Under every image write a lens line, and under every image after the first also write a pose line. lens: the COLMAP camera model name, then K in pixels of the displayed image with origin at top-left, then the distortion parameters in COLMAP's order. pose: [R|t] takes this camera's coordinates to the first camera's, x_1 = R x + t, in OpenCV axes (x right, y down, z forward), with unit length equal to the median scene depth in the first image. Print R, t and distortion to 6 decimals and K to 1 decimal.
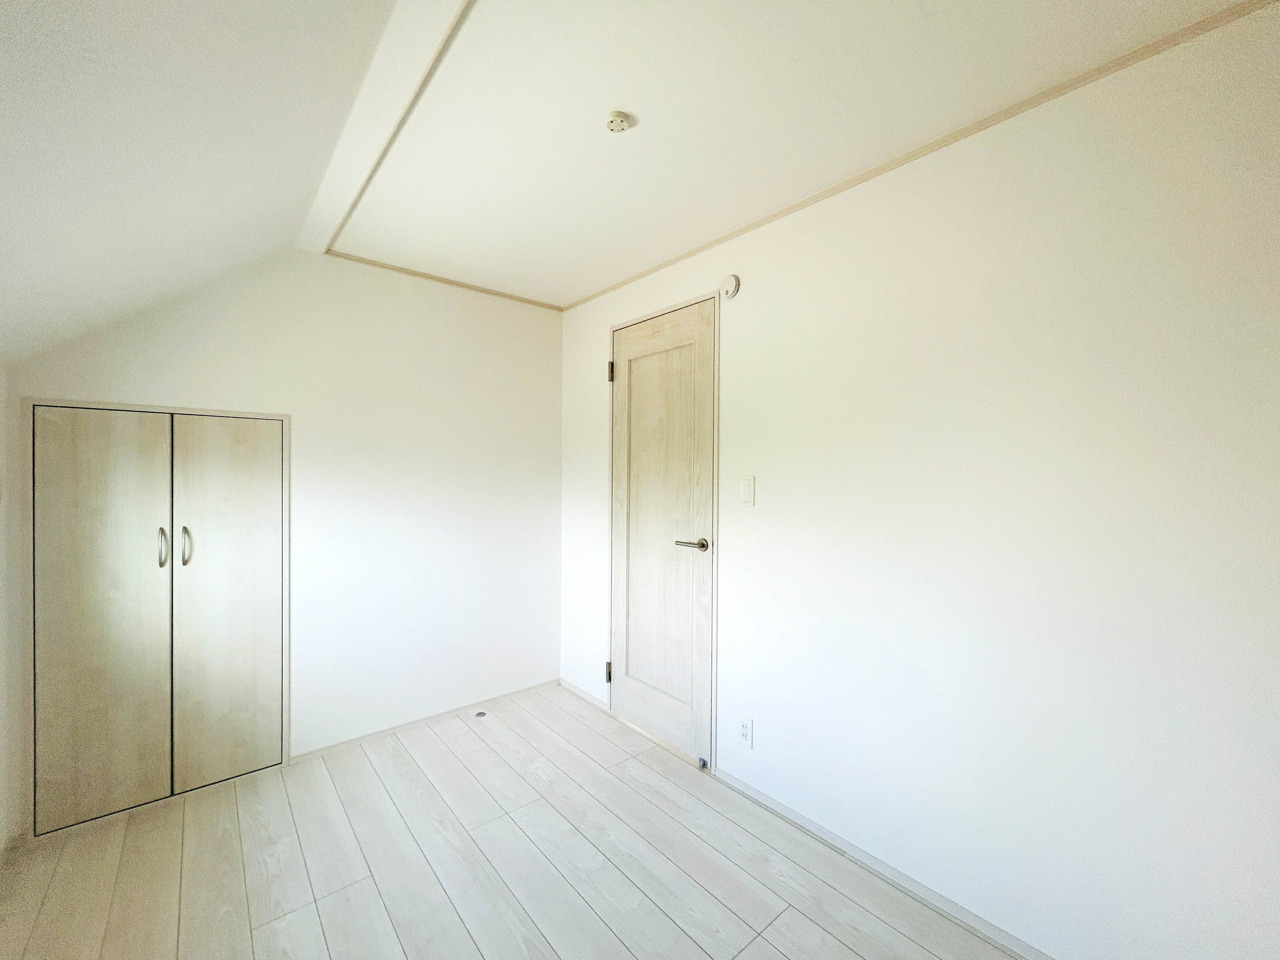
lens RADIAL K [[515.3, 0, 640.0], [0, 515.3, 480.0], [0, 0, 1]] dist [0.000013, -0.000088]
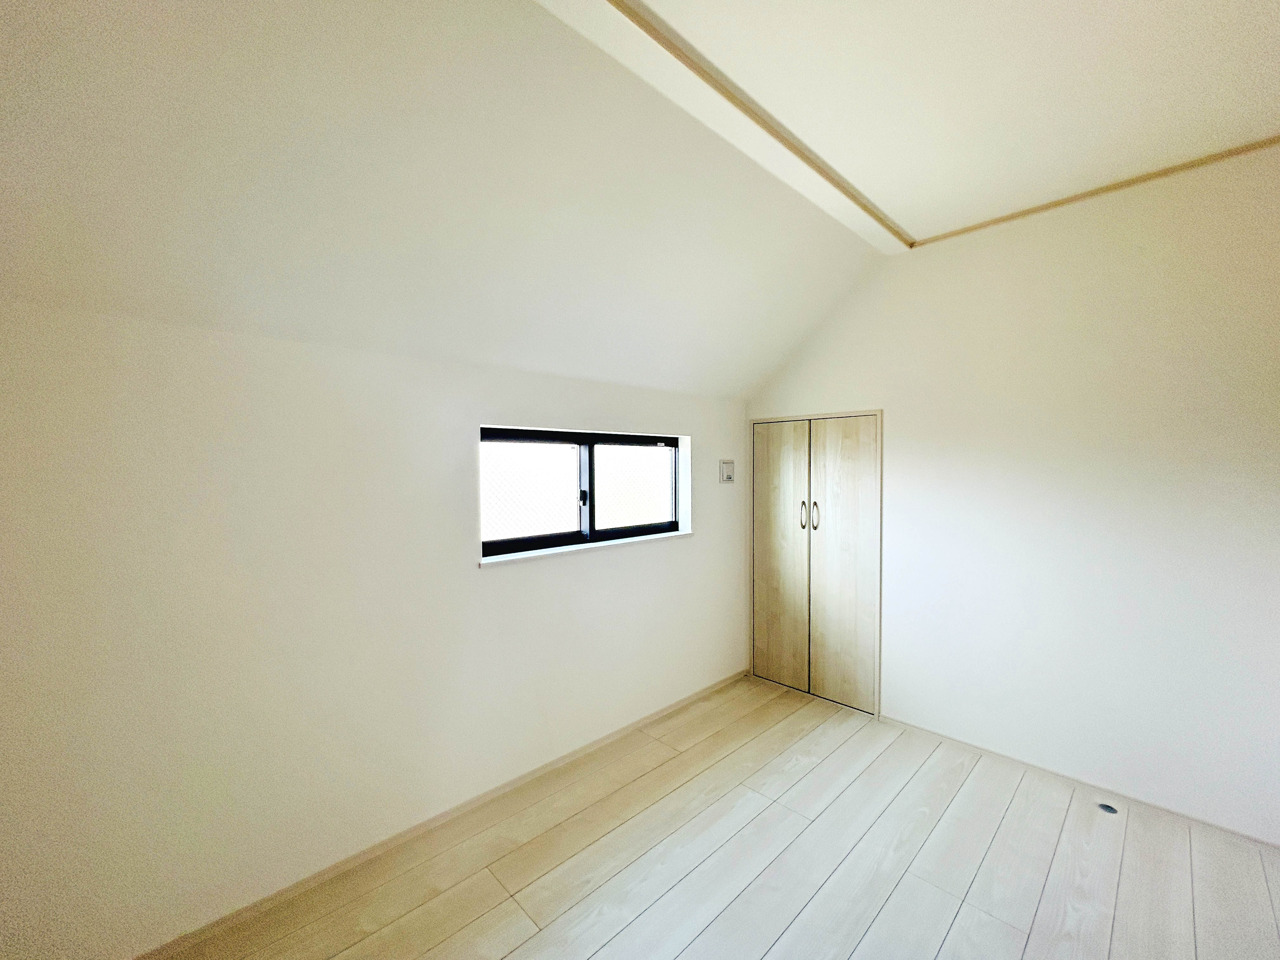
lens RADIAL K [[515.3, 0, 640.0], [0, 515.3, 480.0], [0, 0, 1]] dist [0.000013, -0.000088]
pose [[0.065776, 0.017440, -0.997682, 0.455046], [-0.006629, 0.999833, 0.017040, 0.013152], [0.997812, 0.005493, 0.065881, 0.457713]]
